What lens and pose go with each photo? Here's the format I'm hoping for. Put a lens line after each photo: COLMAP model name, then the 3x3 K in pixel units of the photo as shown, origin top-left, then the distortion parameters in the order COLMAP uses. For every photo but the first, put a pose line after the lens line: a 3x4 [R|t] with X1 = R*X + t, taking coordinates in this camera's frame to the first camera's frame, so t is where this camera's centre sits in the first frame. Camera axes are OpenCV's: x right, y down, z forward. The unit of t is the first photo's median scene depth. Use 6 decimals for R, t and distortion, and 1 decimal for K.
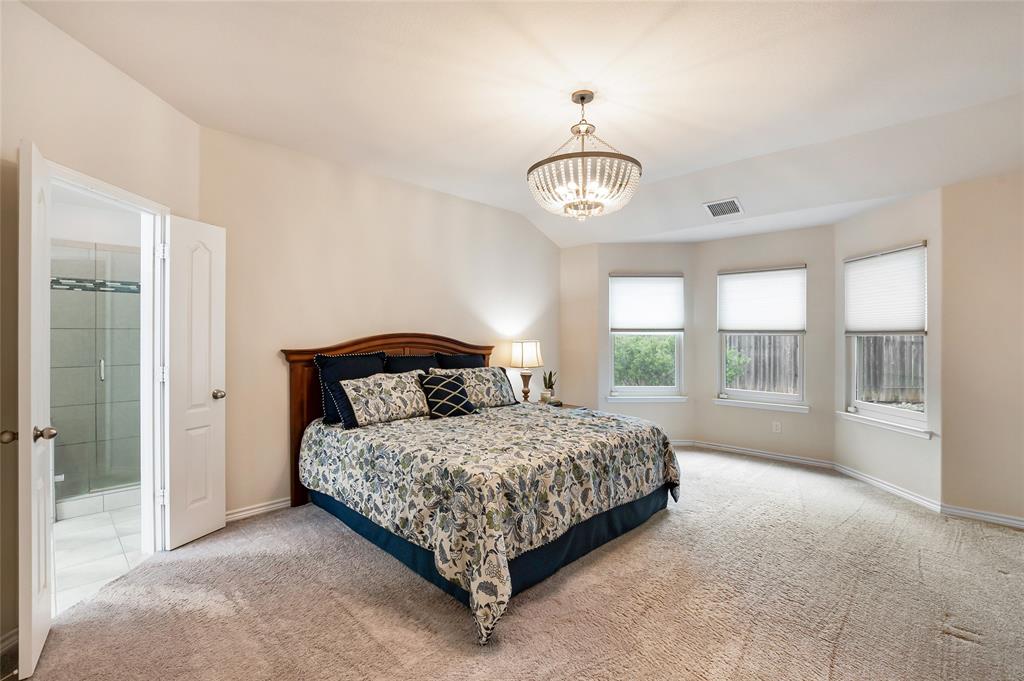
lens RADIAL K [[462.9, 0, 504.6], [0, 462.9, 335.2], [0, 0, 1]] dist [-0.010571, 0.000909]
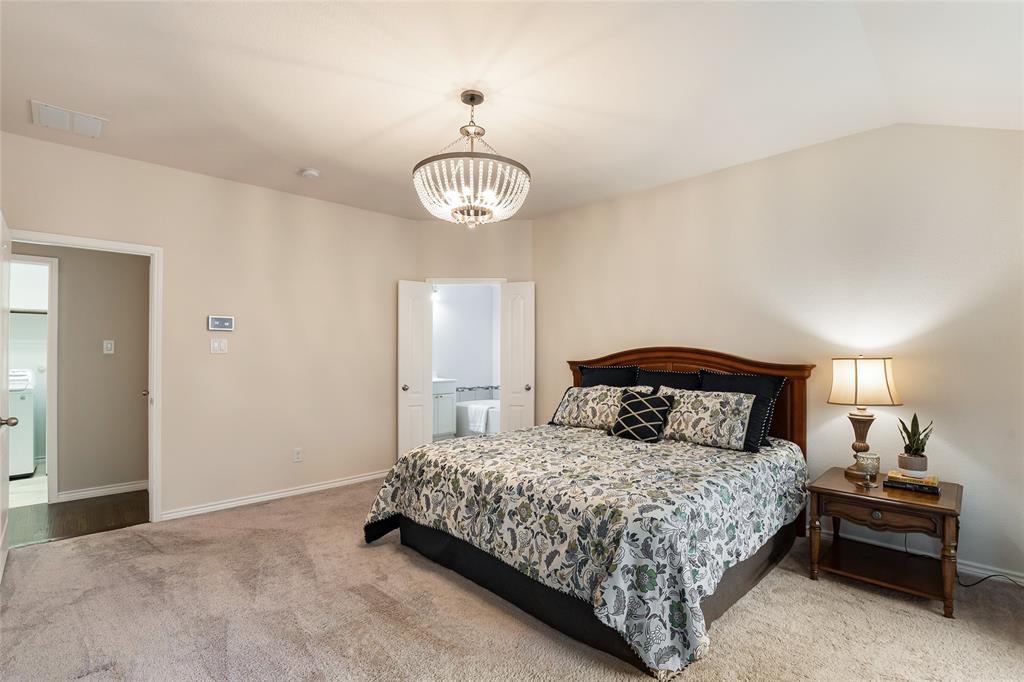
lens RADIAL K [[462.9, 0, 505.7], [0, 462.9, 347.2], [0, 0, 1]] dist [-0.010571, 0.000909]
pose [[-0.011774, -0.009234, -0.999888, 0.831703], [0.004987, 0.999944, -0.009293, 0.003821], [0.999918, -0.005096, -0.011728, 0.800173]]
